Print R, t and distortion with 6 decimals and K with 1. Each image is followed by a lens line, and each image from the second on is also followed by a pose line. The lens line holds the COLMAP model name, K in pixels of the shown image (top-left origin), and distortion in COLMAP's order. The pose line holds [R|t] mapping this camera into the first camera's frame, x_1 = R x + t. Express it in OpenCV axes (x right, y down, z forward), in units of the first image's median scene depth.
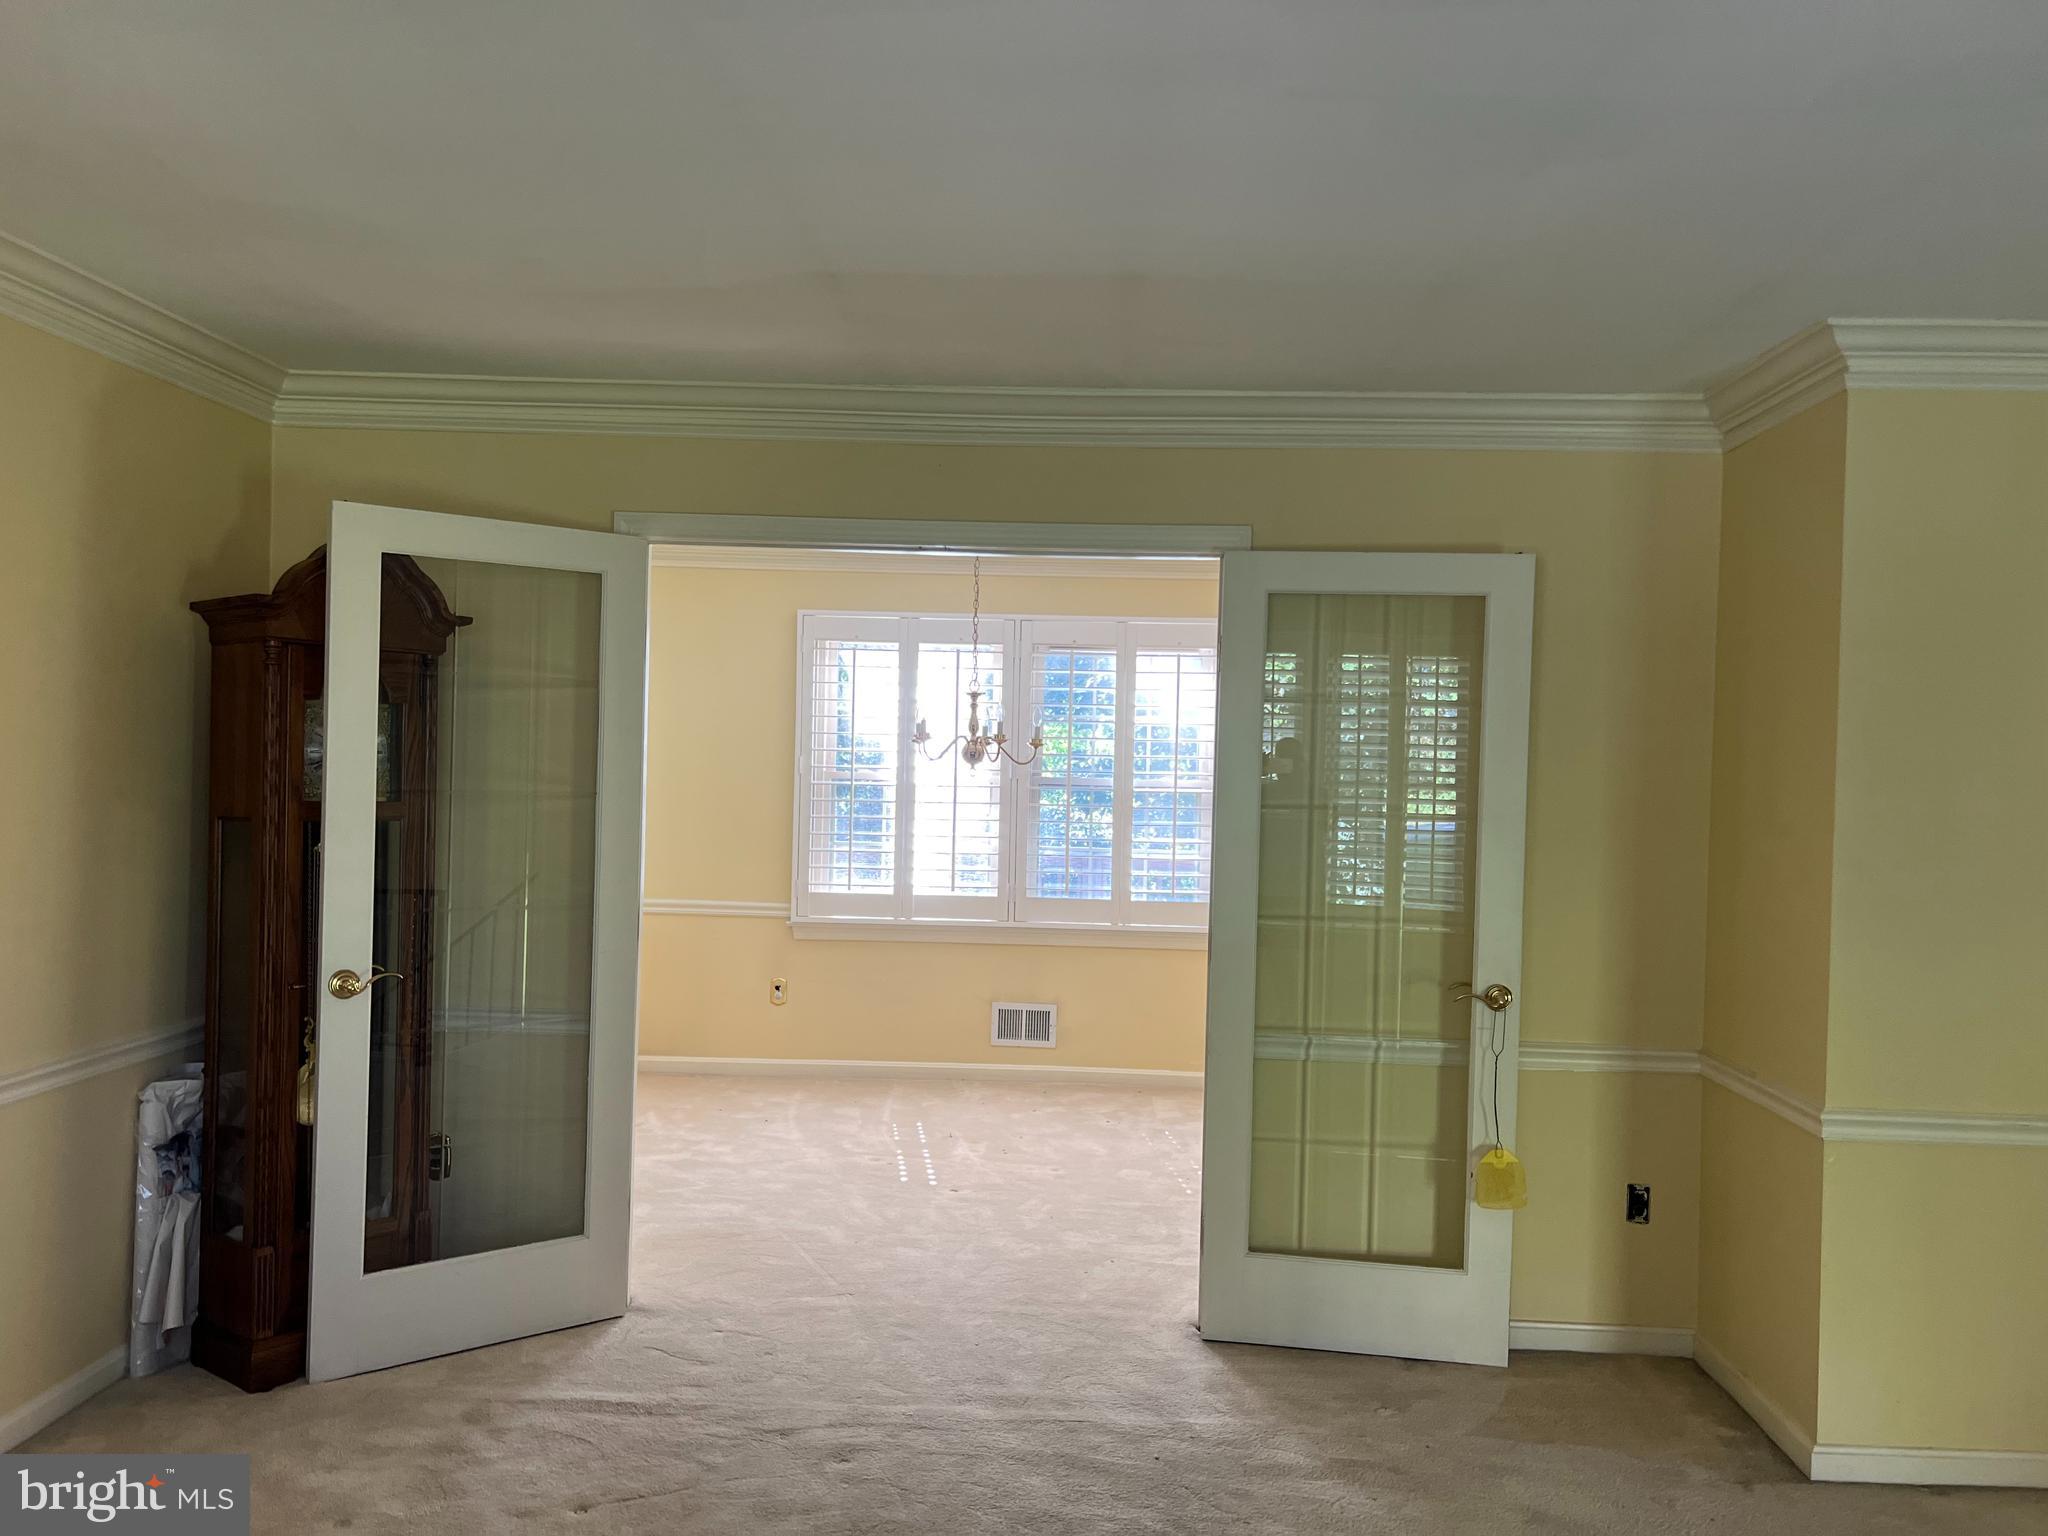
lens RADIAL K [[1569.9, 0, 1024.0], [0, 1569.9, 768.0], [0, 0, 1]] dist [0.052458, -0.058962]
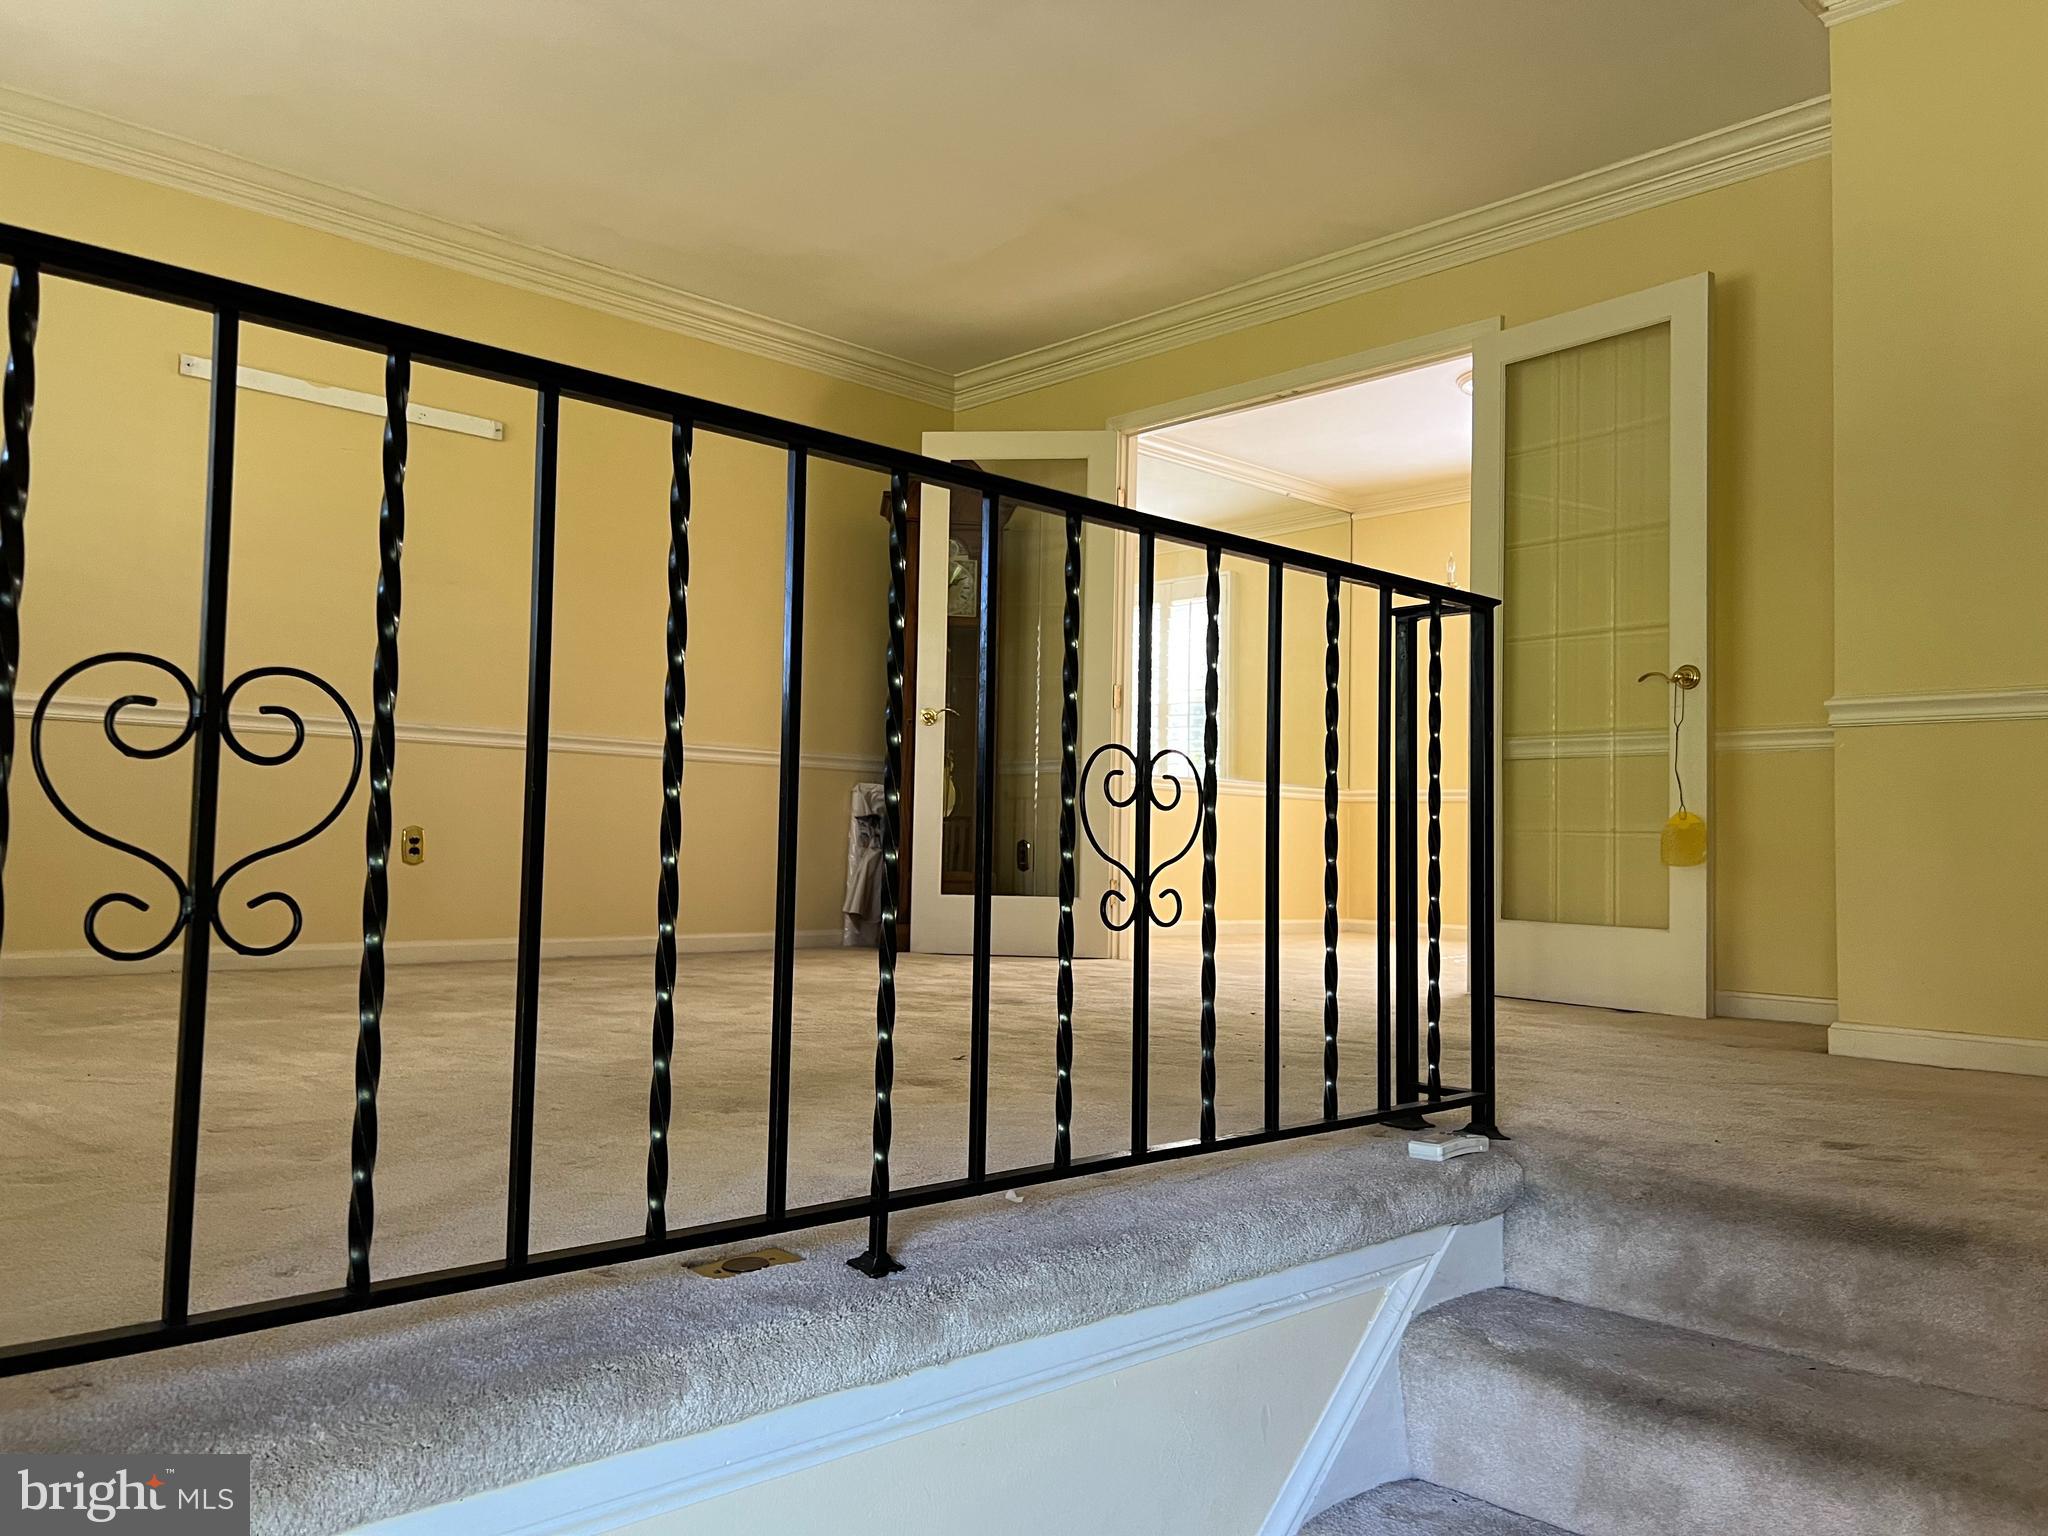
lens RADIAL K [[1569.9, 0, 1024.0], [0, 1569.9, 768.0], [0, 0, 1]] dist [0.052458, -0.058962]
pose [[0.709442, -0.054081, -0.702686, 0.794465], [-0.011790, 0.996001, -0.088559, 0.333231], [0.704666, 0.071112, 0.705967, -0.094606]]
